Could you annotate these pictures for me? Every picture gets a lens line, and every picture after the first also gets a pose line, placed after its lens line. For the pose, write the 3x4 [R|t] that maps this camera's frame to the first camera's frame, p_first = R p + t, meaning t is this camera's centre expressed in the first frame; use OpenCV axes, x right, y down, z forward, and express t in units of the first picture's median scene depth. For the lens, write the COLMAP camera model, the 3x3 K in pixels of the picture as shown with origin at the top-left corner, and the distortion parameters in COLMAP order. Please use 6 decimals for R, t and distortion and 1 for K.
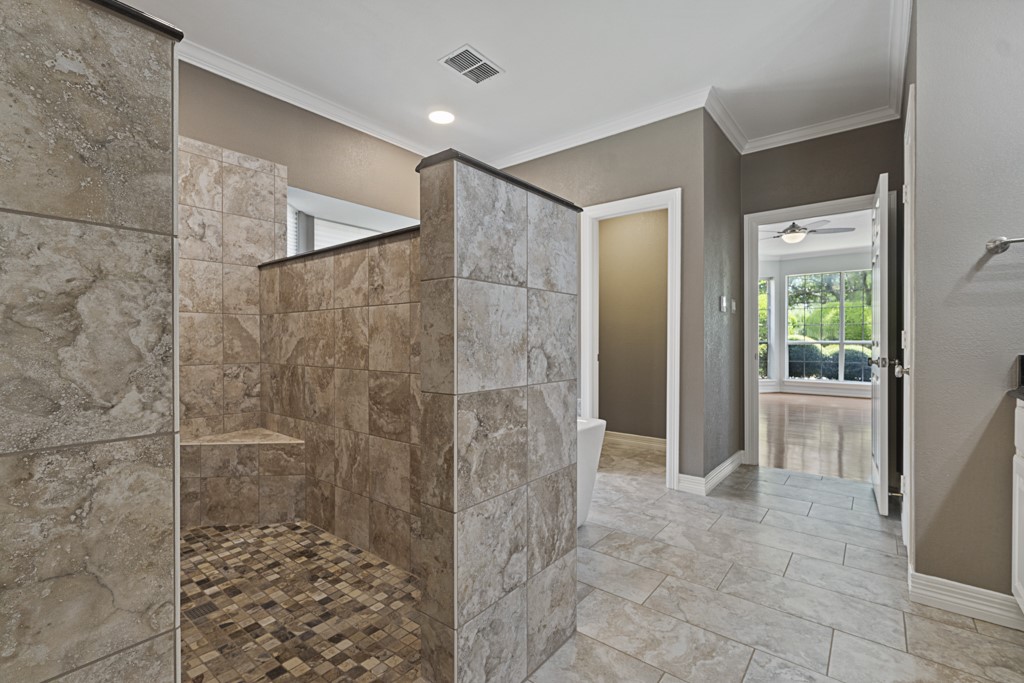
lens RADIAL K [[446.7, 0, 512.0], [0, 446.7, 341.5], [0, 0, 1]] dist [-0.002238, -0.000085]
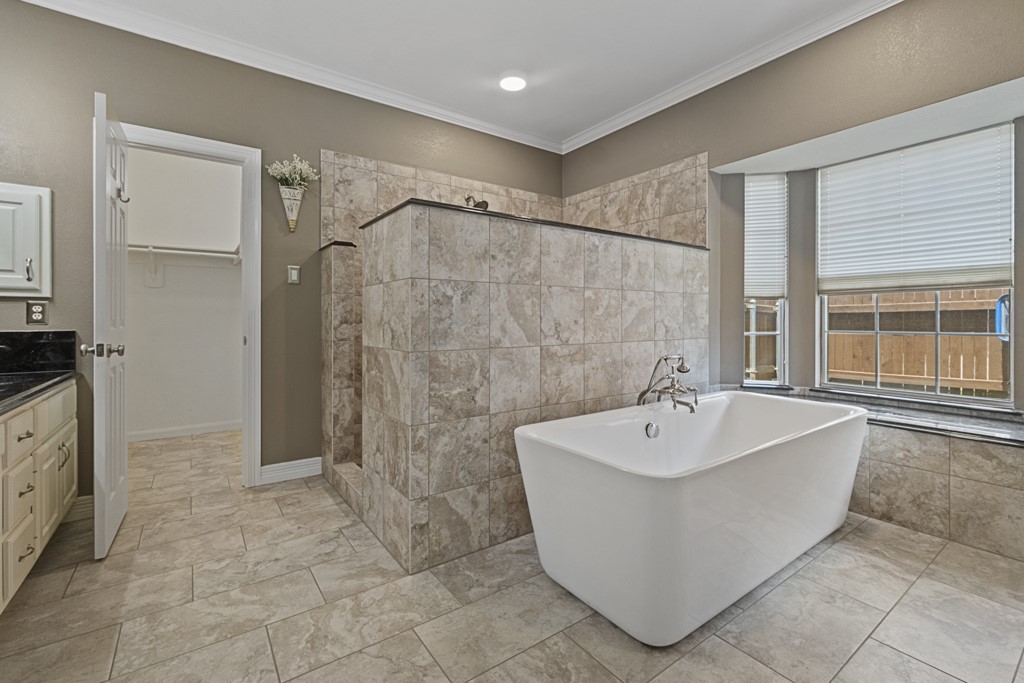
lens RADIAL K [[452.4, 0, 509.5], [0, 452.4, 316.8], [0, 0, 1]] dist [0.001745, 0.000023]
pose [[-0.266900, -0.003593, -0.963717, 1.262900], [-0.000899, 0.999994, -0.003480, -0.002140], [0.963724, -0.000062, -0.266902, 1.654287]]
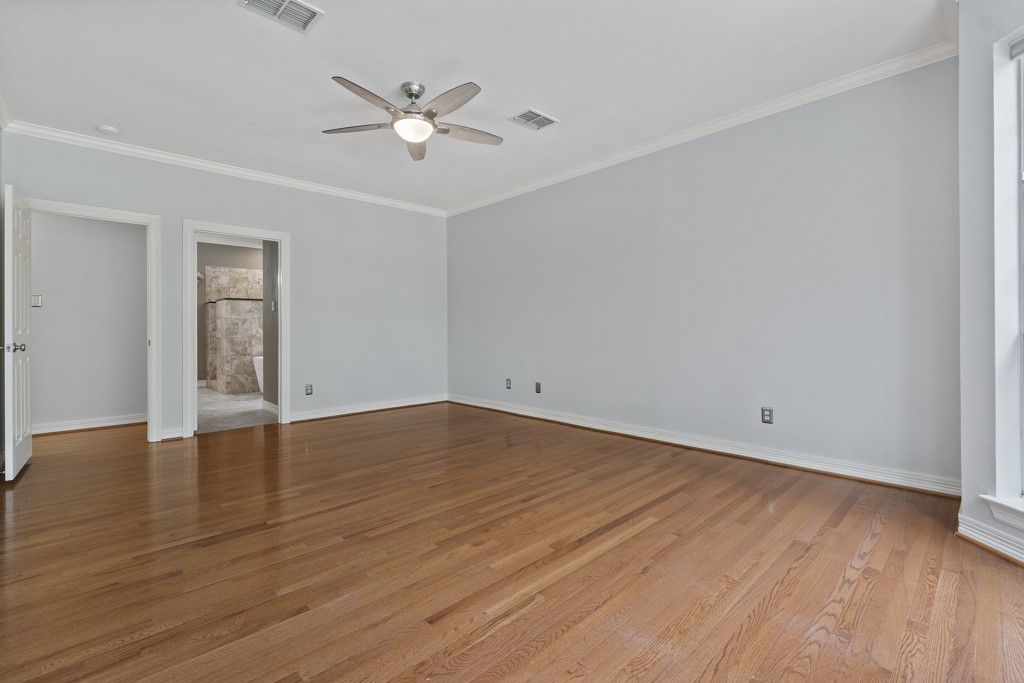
lens RADIAL K [[455.7, 0, 511.3], [0, 455.7, 328.8], [0, 0, 1]] dist [-0.000114, -0.000027]
pose [[-0.128005, -0.000308, -0.991773, 4.580609], [0.001765, 0.999998, -0.000539, 0.006709], [0.991772, -0.001819, -0.128005, 4.722053]]
